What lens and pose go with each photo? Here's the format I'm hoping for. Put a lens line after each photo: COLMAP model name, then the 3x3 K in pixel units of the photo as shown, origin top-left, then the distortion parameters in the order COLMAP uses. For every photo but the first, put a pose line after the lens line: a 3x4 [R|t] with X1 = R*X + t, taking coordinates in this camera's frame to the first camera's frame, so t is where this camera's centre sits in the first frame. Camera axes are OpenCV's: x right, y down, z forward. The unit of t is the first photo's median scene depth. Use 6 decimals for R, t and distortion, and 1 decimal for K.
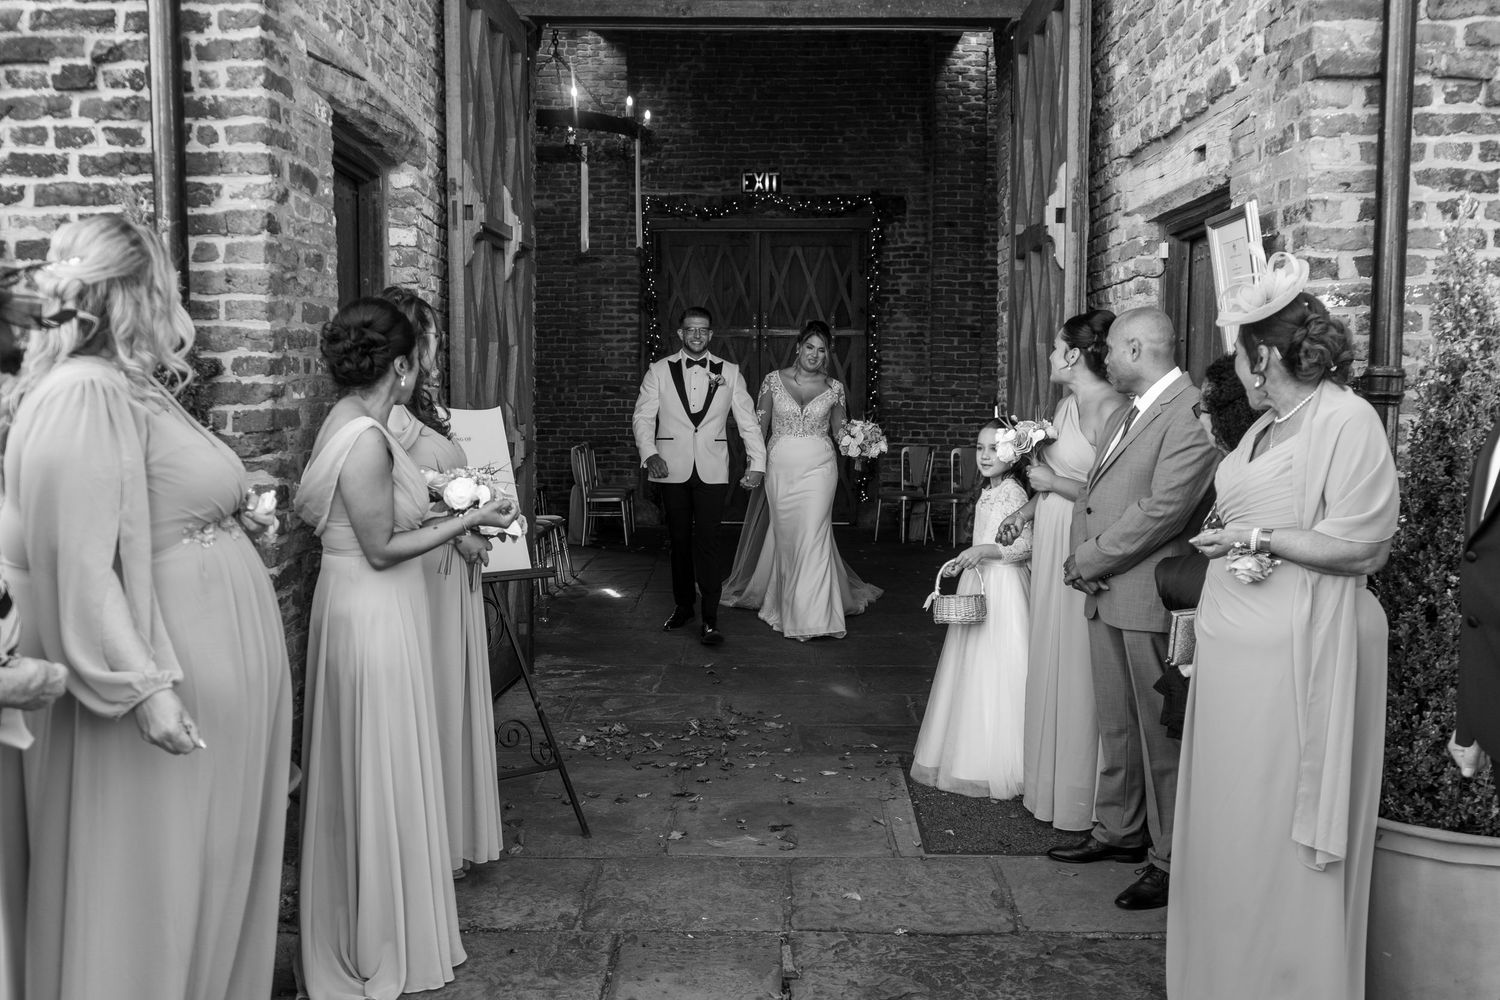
lens RADIAL K [[1276.1, 0, 751.9], [0, 1276.1, 506.7], [0, 0, 1]] dist [-0.124331, 0.045561]
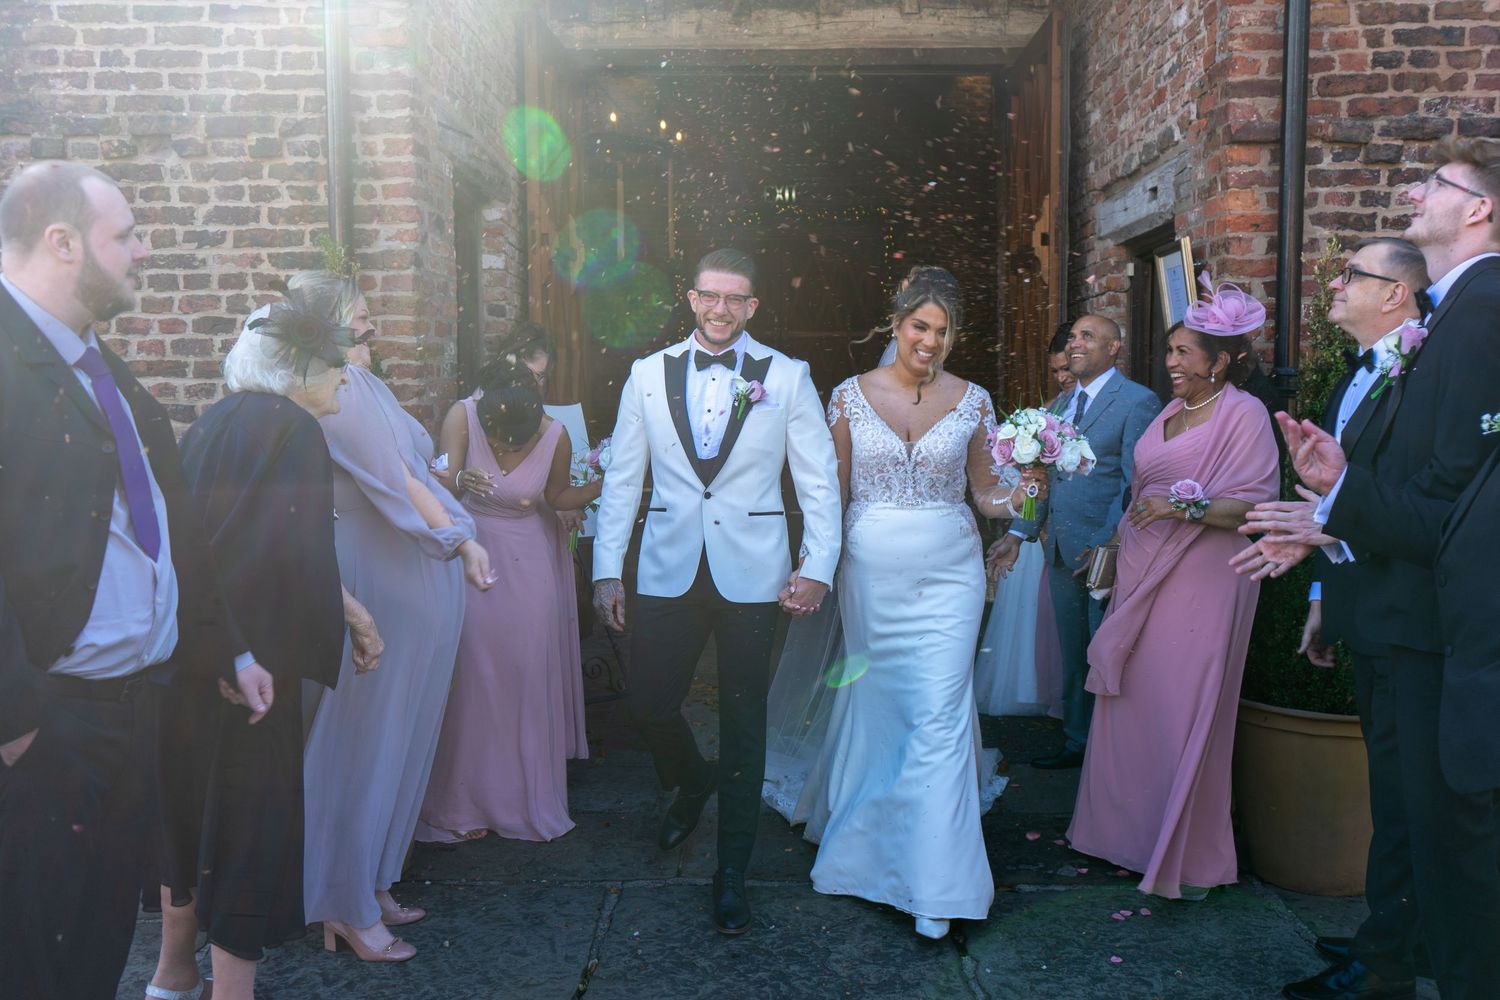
lens RADIAL K [[1275.6, 0, 746.1], [0, 1275.6, 506.8], [0, 0, 1]] dist [-0.124385, 0.044043]
pose [[0.999866, -0.003927, -0.015893, -0.027297], [0.003958, 0.999990, 0.001903, 0.025773], [0.015885, -0.001966, 0.999872, -0.291390]]
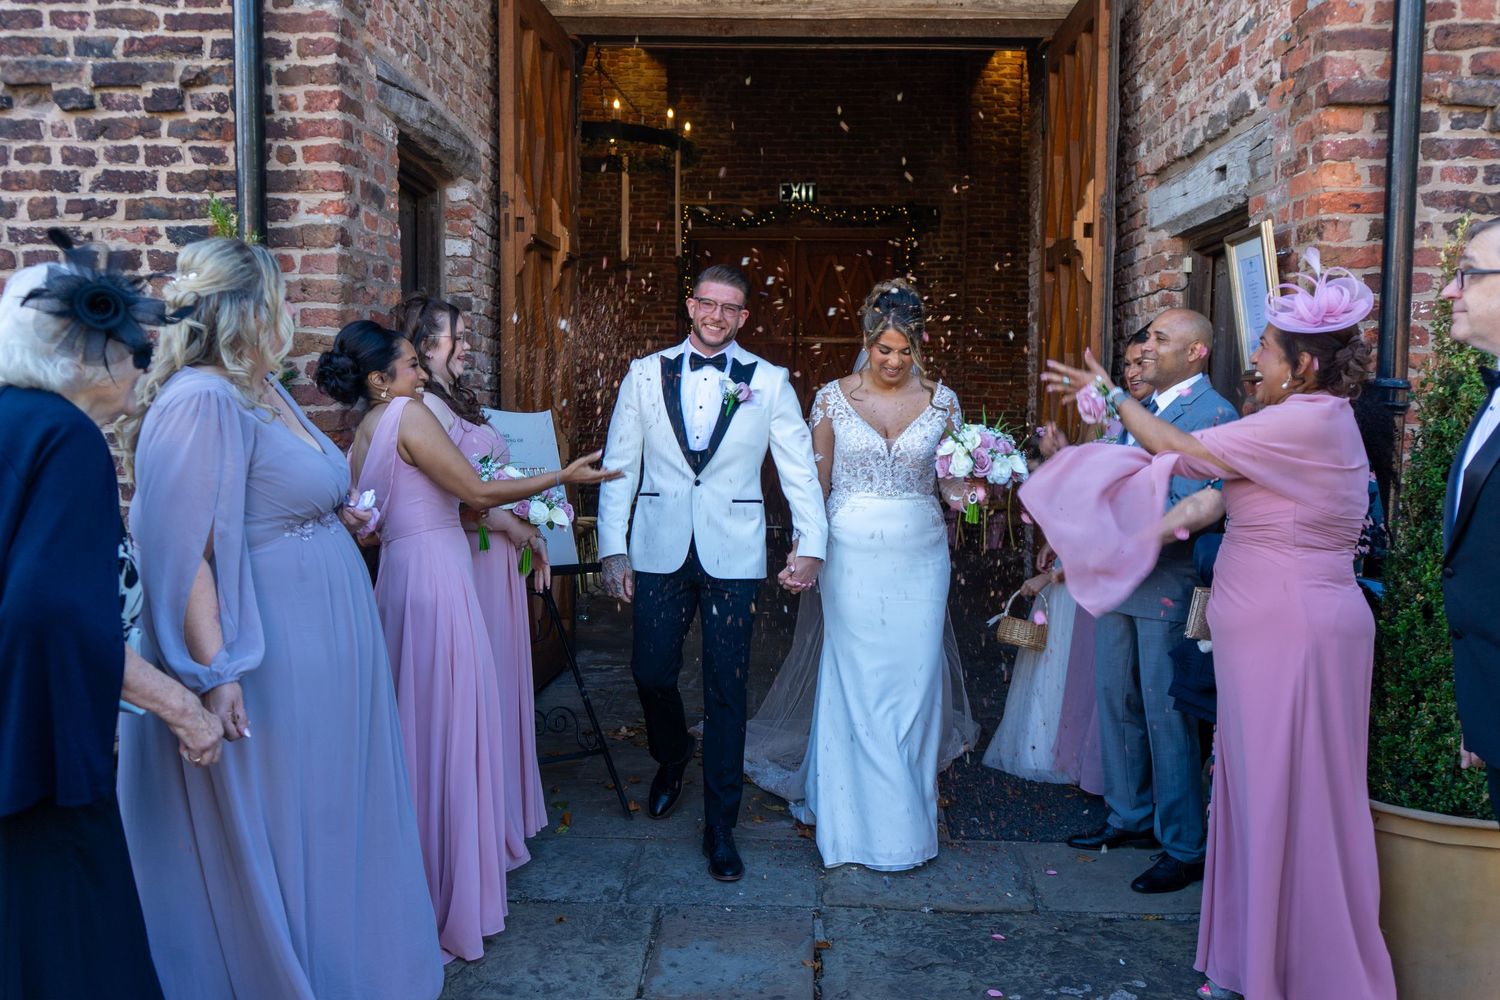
lens RADIAL K [[1275.6, 0, 746.1], [0, 1275.6, 506.8], [0, 0, 1]] dist [-0.124385, 0.044043]
pose [[0.999506, 0.010138, -0.029750, -0.005583], [-0.010275, 0.999937, -0.004449, 0.006170], [0.029704, 0.004752, 0.999547, -0.065685]]
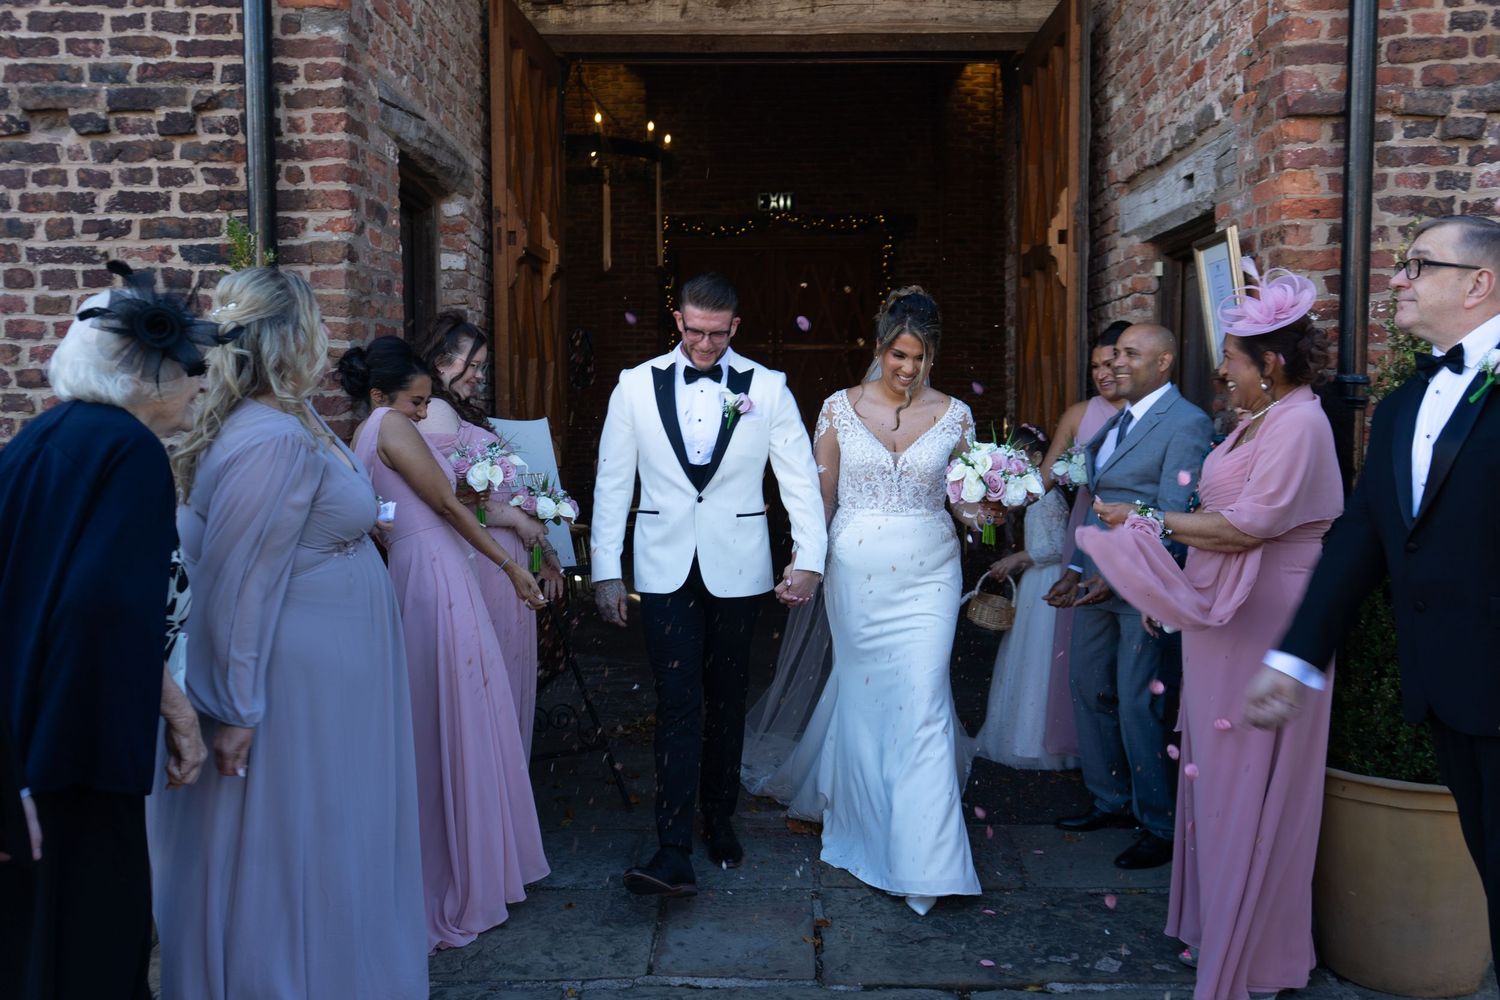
lens RADIAL K [[1275.6, 0, 746.1], [0, 1275.6, 506.8], [0, 0, 1]] dist [-0.124385, 0.044043]
pose [[0.999893, -0.005493, -0.013531, -0.018149], [0.005346, 0.999926, -0.010917, 0.014269], [0.013590, 0.010843, 0.999849, -0.116005]]
